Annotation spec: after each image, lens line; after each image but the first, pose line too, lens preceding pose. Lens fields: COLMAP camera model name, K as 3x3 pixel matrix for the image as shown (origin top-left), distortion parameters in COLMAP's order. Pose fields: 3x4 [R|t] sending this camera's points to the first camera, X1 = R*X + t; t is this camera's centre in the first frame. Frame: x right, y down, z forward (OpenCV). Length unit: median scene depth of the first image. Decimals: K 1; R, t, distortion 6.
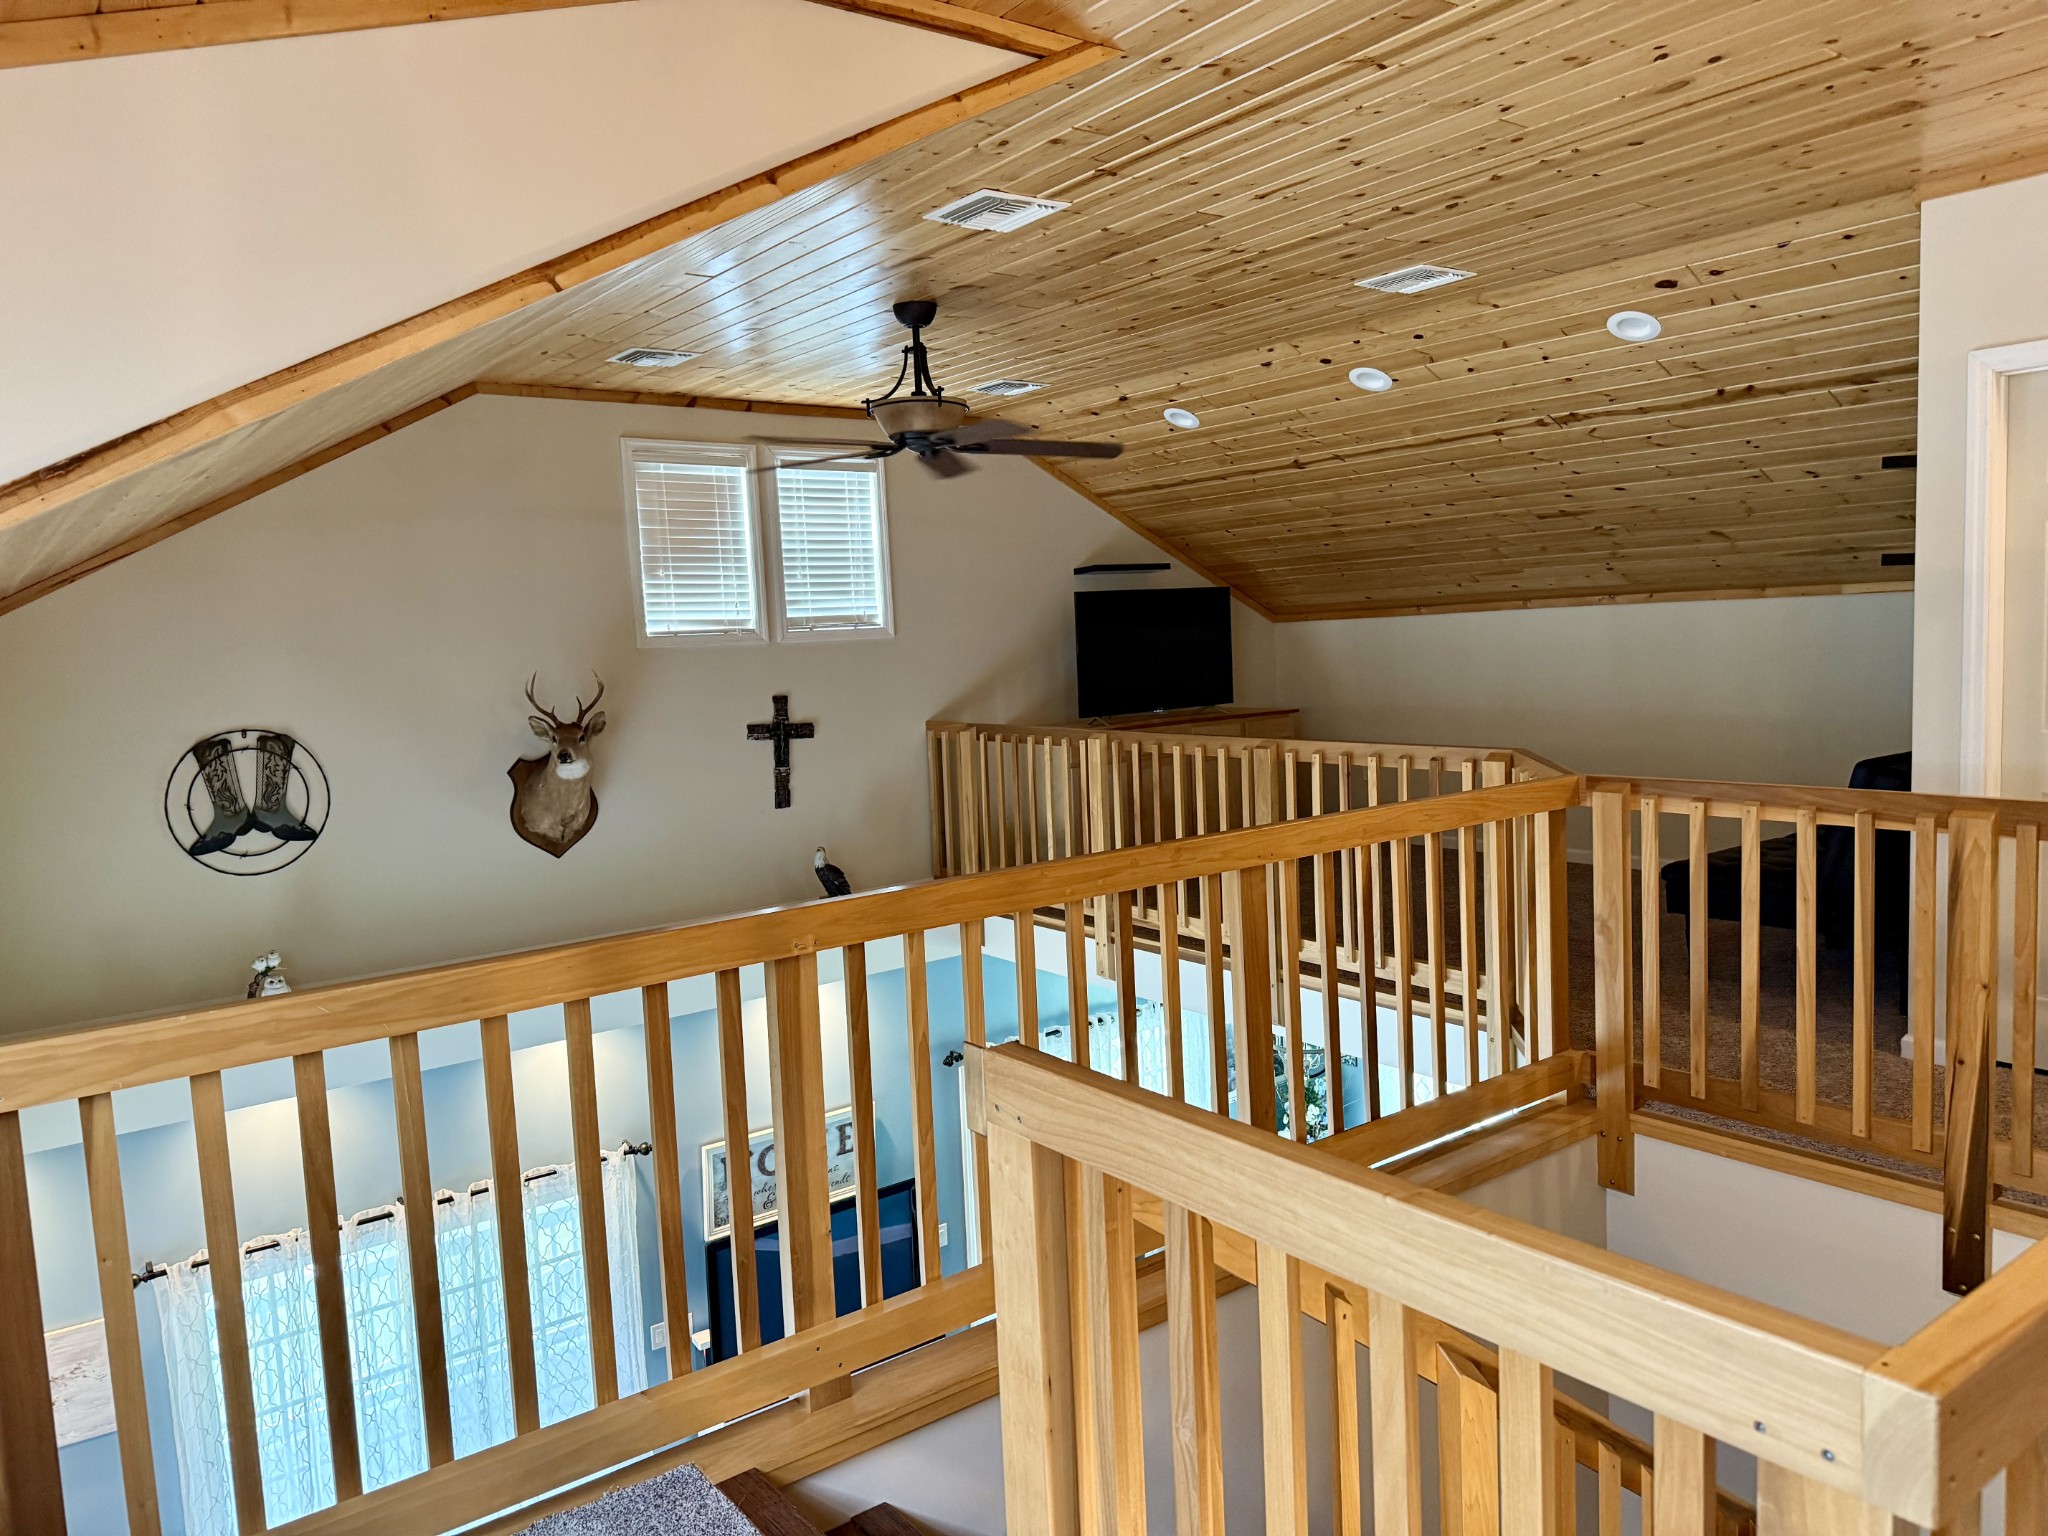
lens RADIAL K [[1451.4, 0, 1067.5], [0, 1451.4, 773.9], [0, 0, 1]] dist [0.037738, -0.049784]
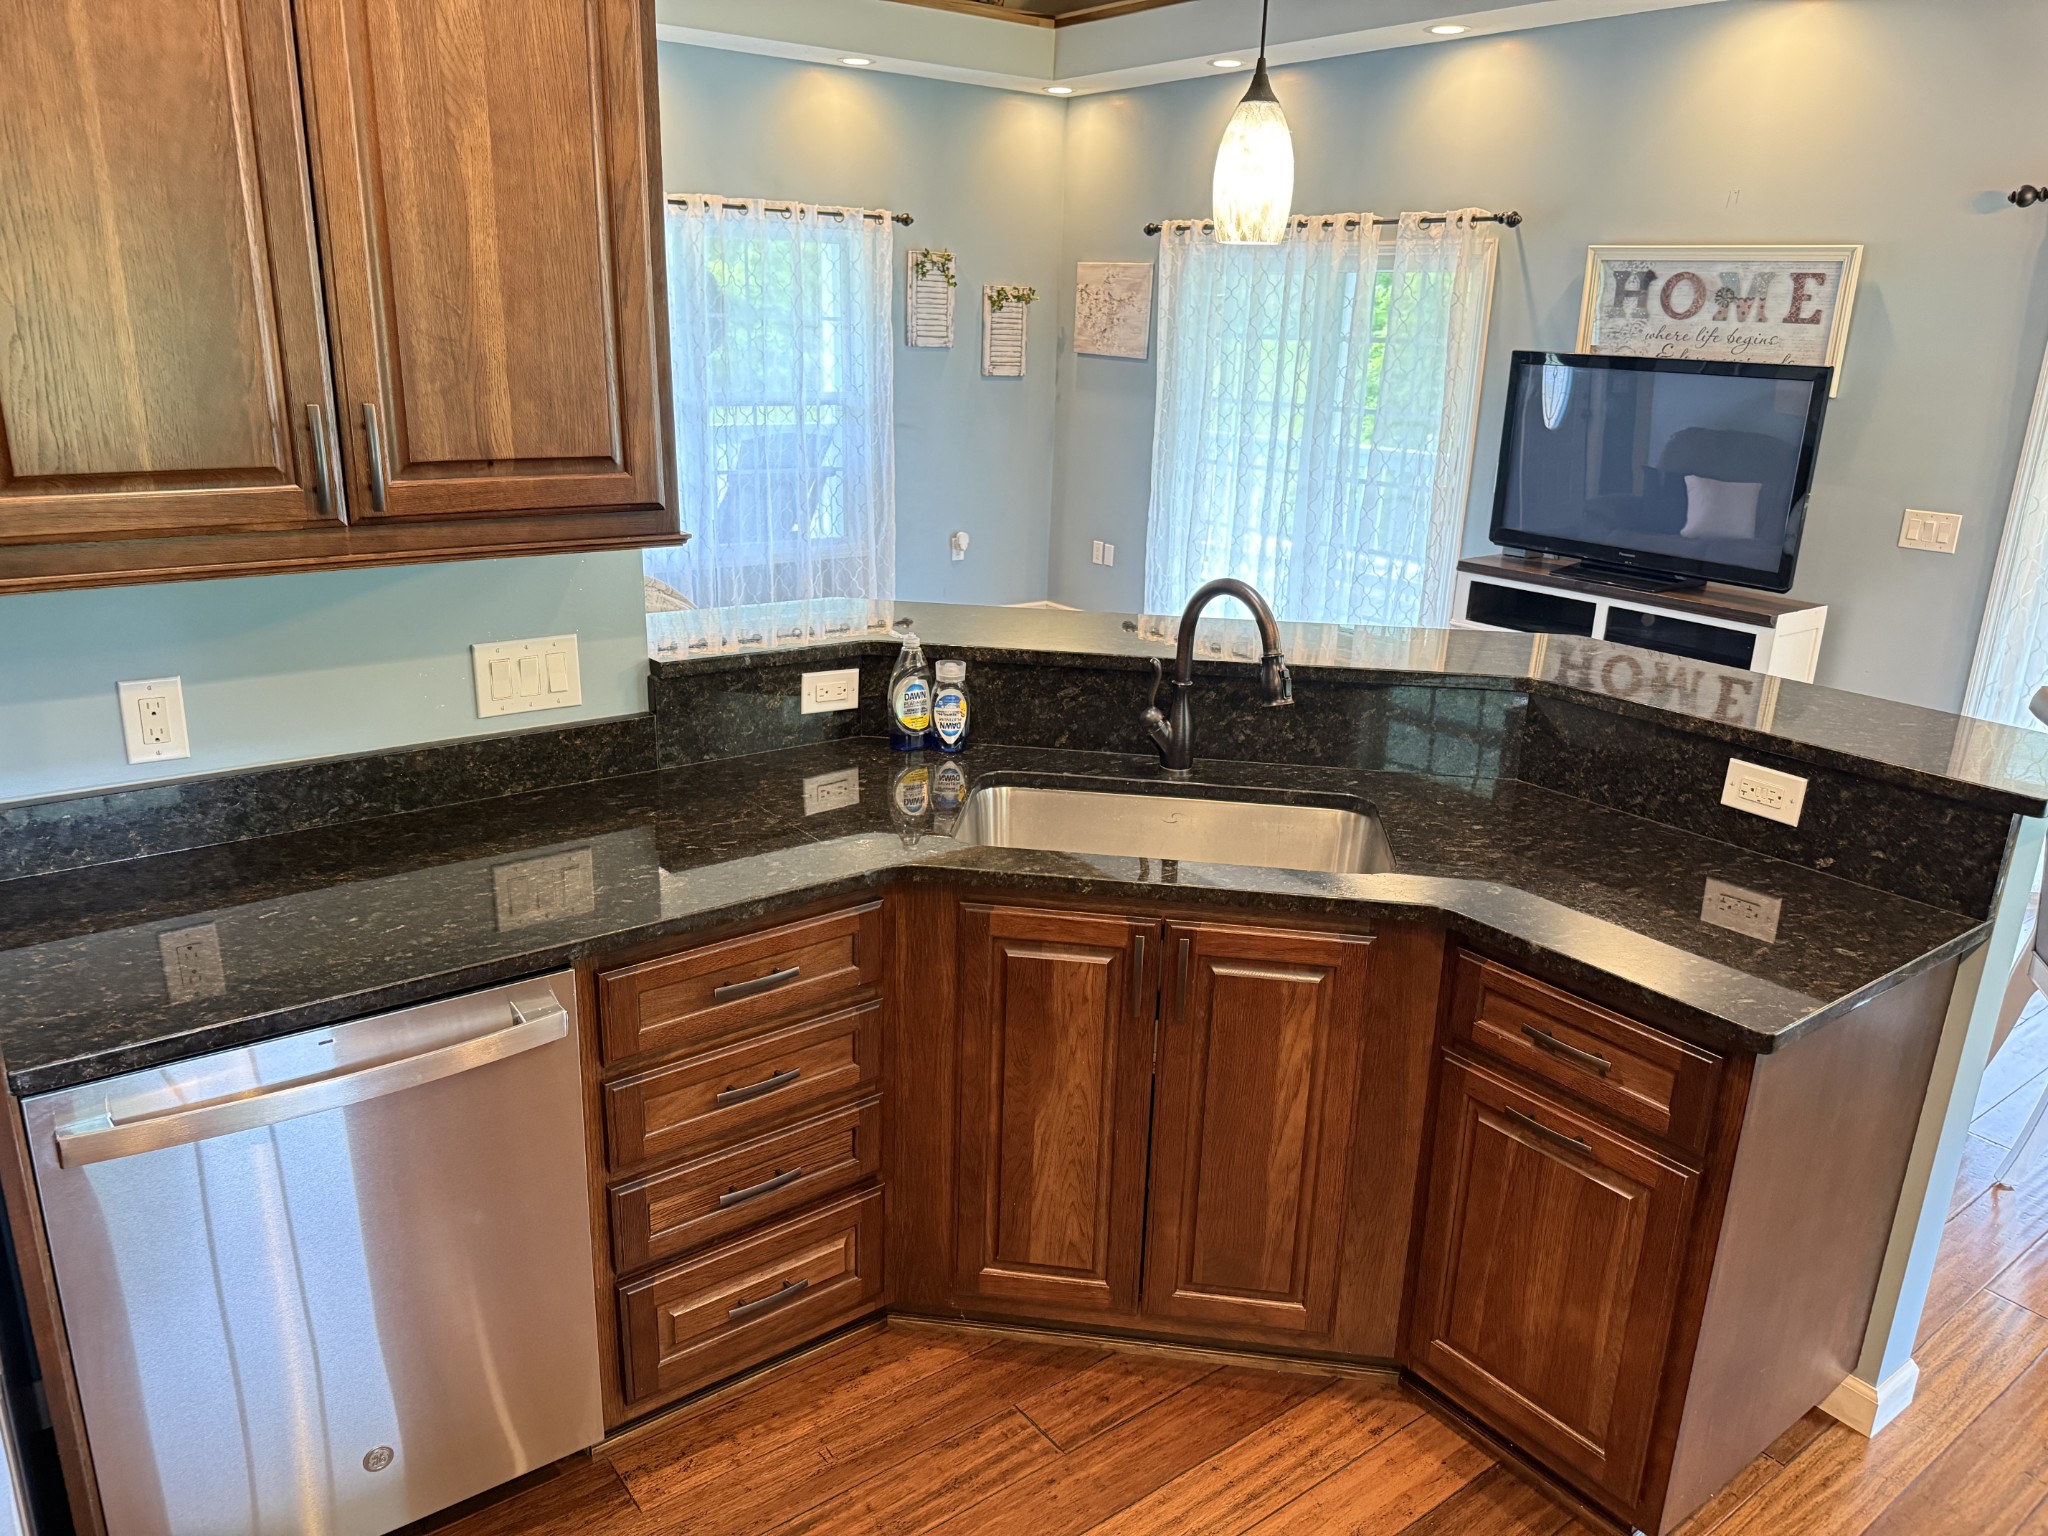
lens RADIAL K [[1451.4, 0, 1027.3], [0, 1451.4, 761.3], [0, 0, 1]] dist [0.037738, -0.049784]
pose [[-0.029530, 0.338158, -0.940626, 0.569056], [-0.129343, 0.931832, 0.339057, 0.289933], [0.991160, 0.131676, 0.016222, 0.743757]]
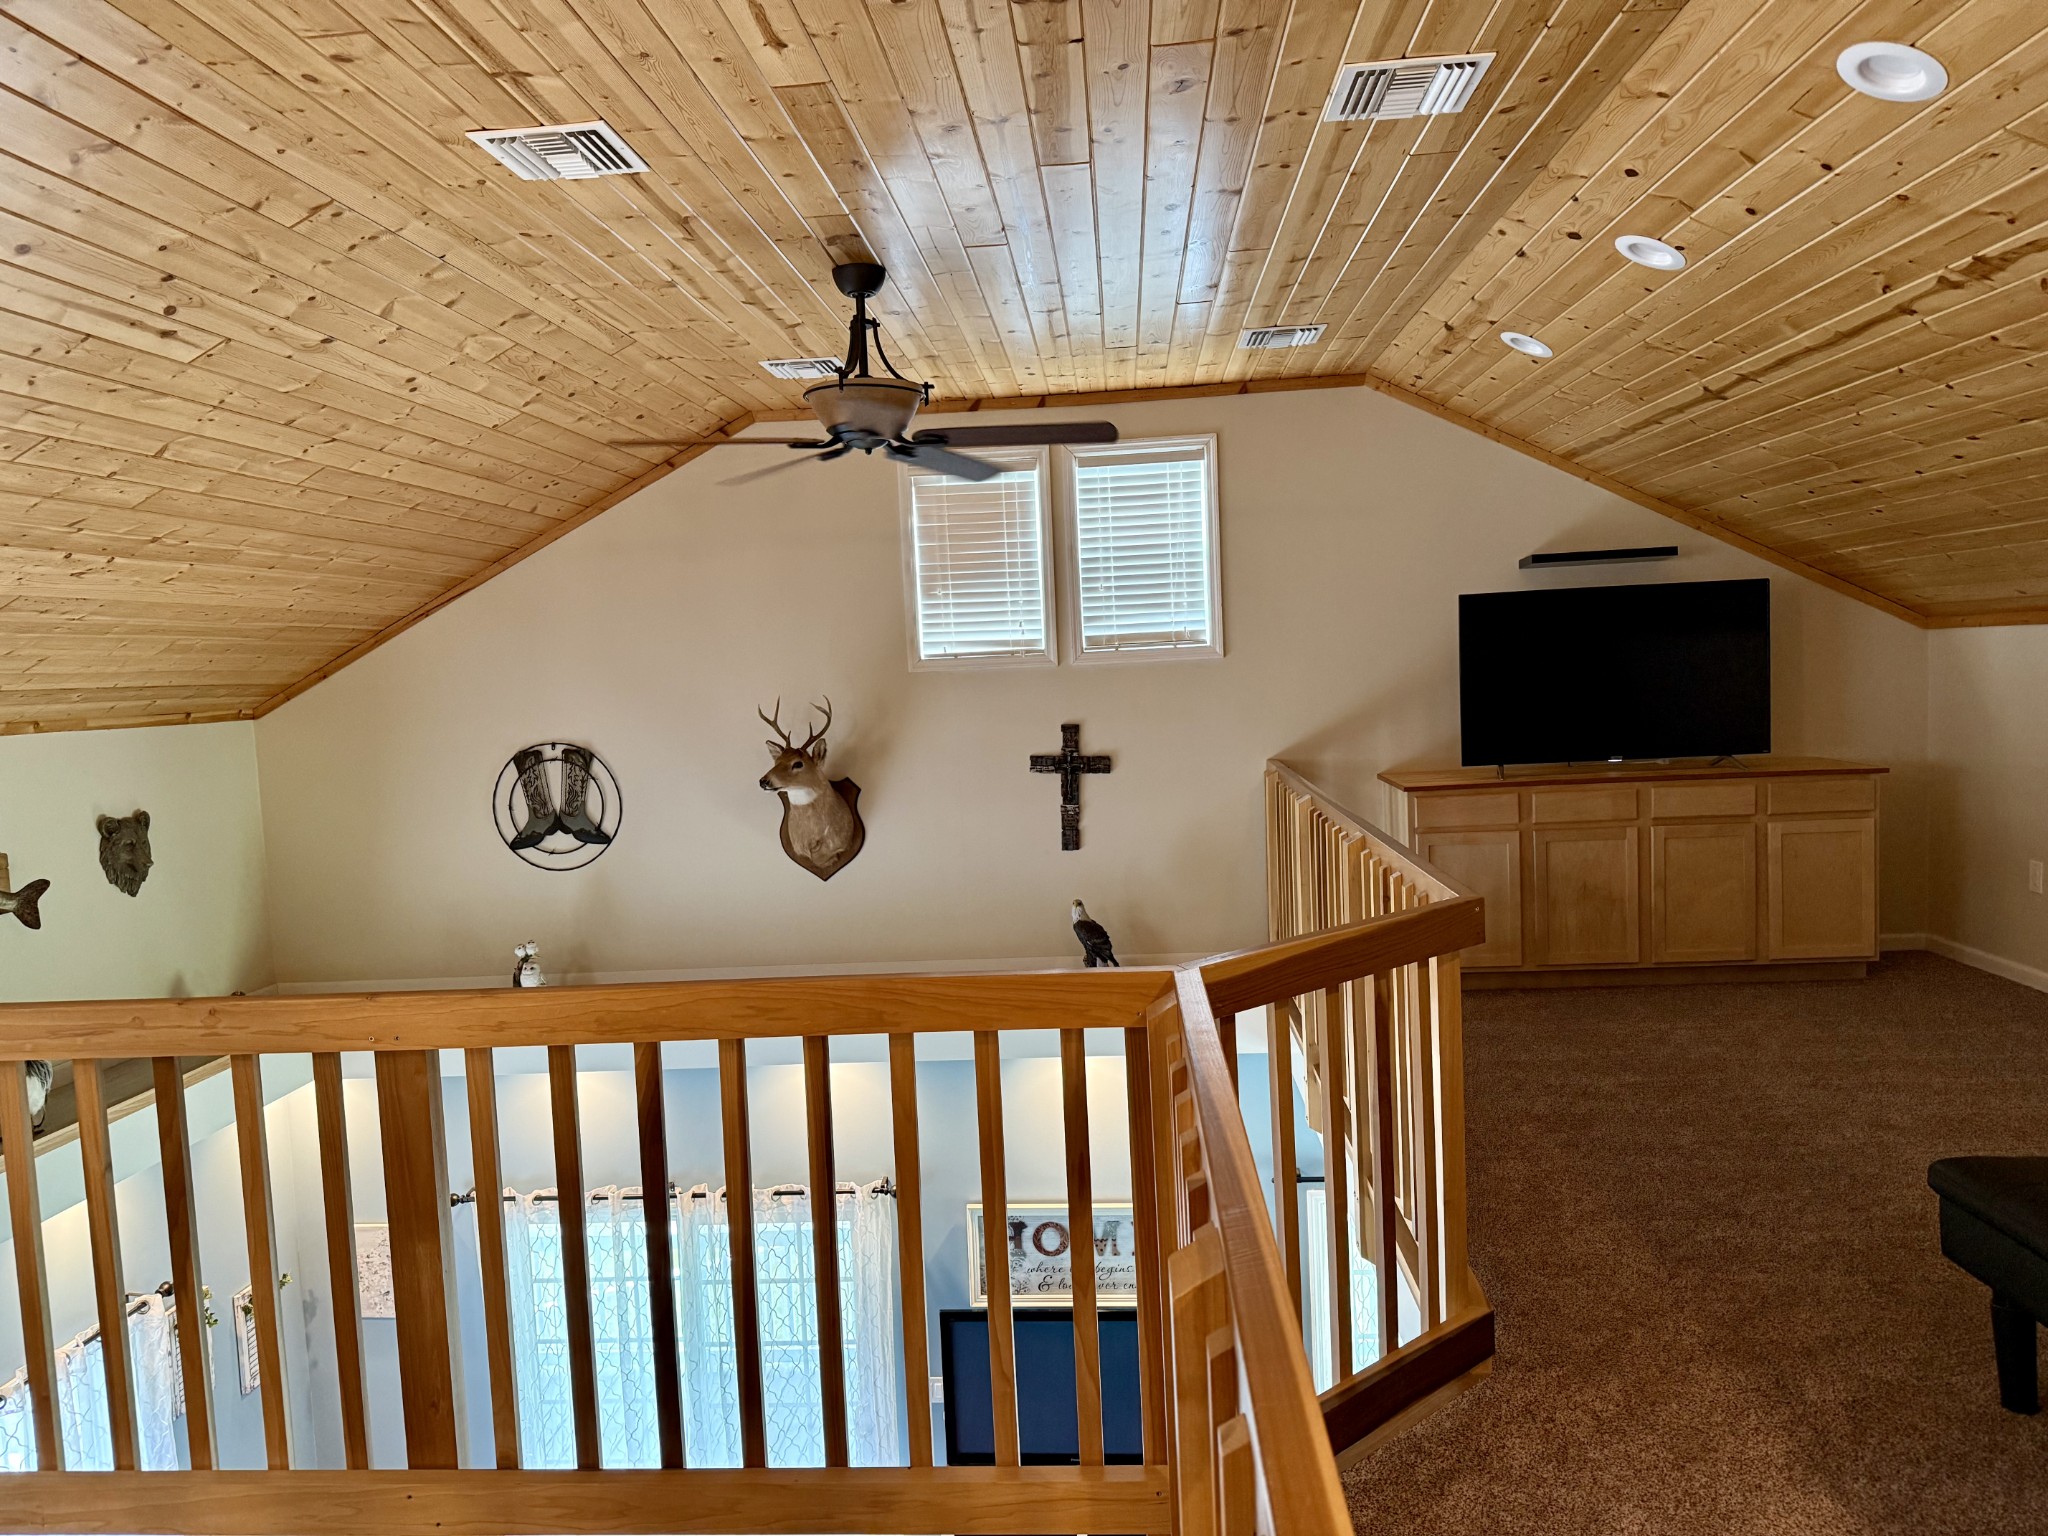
lens RADIAL K [[1451.4, 0, 1030.5], [0, 1451.4, 782.4], [0, 0, 1]] dist [0.037738, -0.049784]
pose [[0.735145, 0.064706, -0.674815, 0.398339], [-0.055630, 0.997835, 0.035077, -0.049986], [0.675623, 0.011753, 0.737153, 0.342058]]
